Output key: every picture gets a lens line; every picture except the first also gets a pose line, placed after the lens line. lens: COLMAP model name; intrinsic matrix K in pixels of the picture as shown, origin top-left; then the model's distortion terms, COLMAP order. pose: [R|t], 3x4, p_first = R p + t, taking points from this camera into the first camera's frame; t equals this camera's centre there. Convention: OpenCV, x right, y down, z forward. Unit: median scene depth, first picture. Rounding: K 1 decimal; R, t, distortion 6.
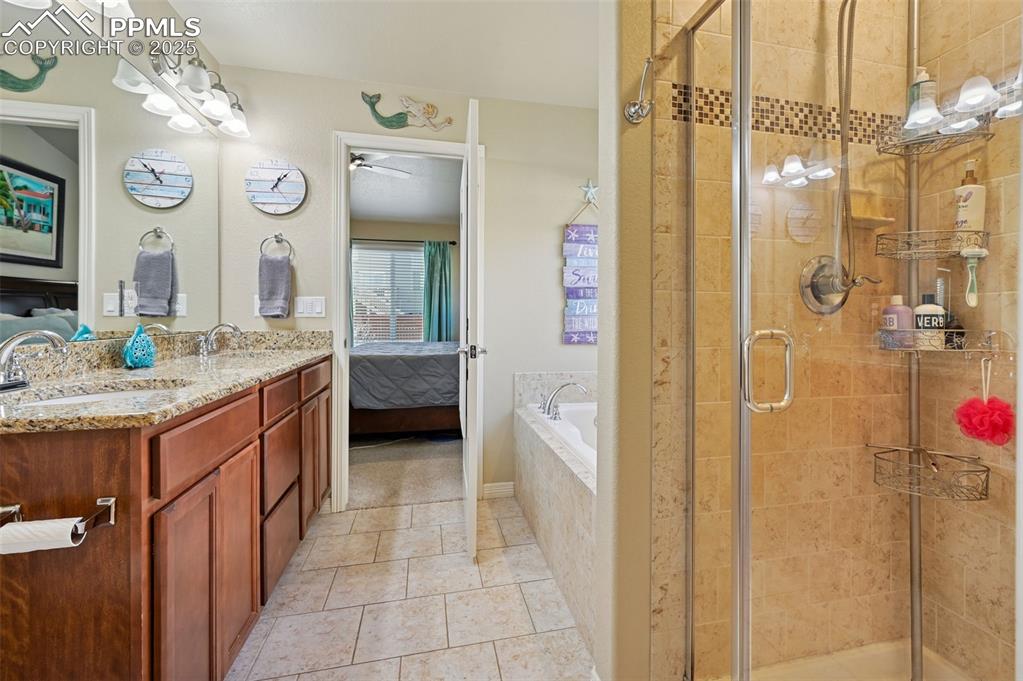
lens RADIAL K [[422.2, 0, 522.4], [0, 422.2, 336.4], [0, 0, 1]] dist [0.000227, 0.000088]
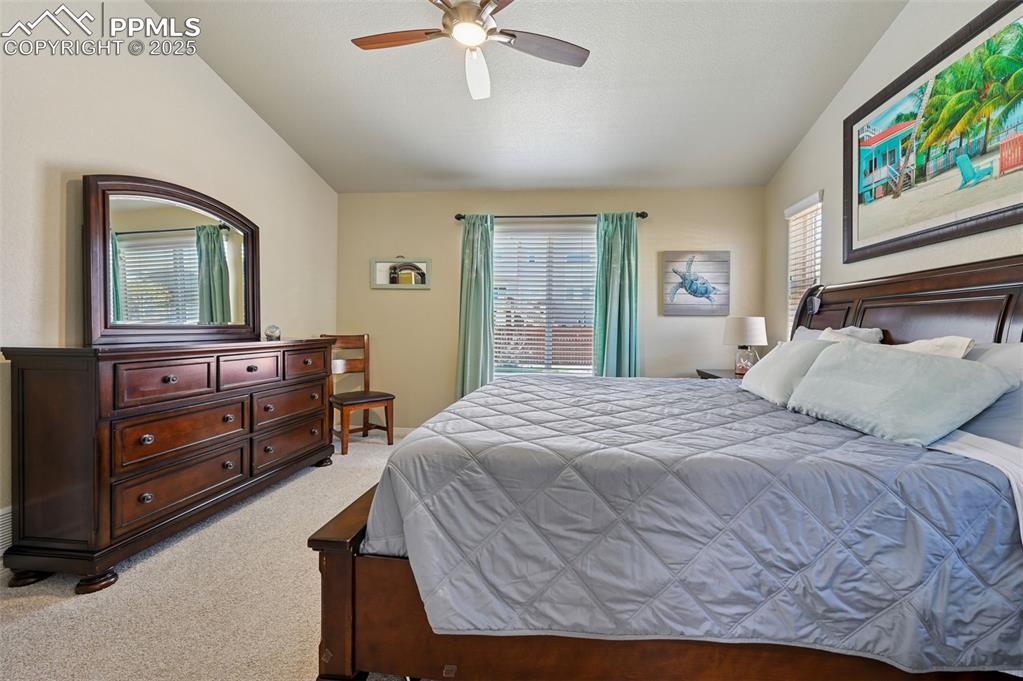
lens RADIAL K [[422.2, 0, 522.4], [0, 422.2, 336.4], [0, 0, 1]] dist [0.000227, 0.000088]
pose [[0.936350, 0.003920, -0.351046, -0.137334], [-0.013851, 0.999572, -0.025784, -0.025937], [0.350794, 0.029005, 0.936003, 0.439643]]
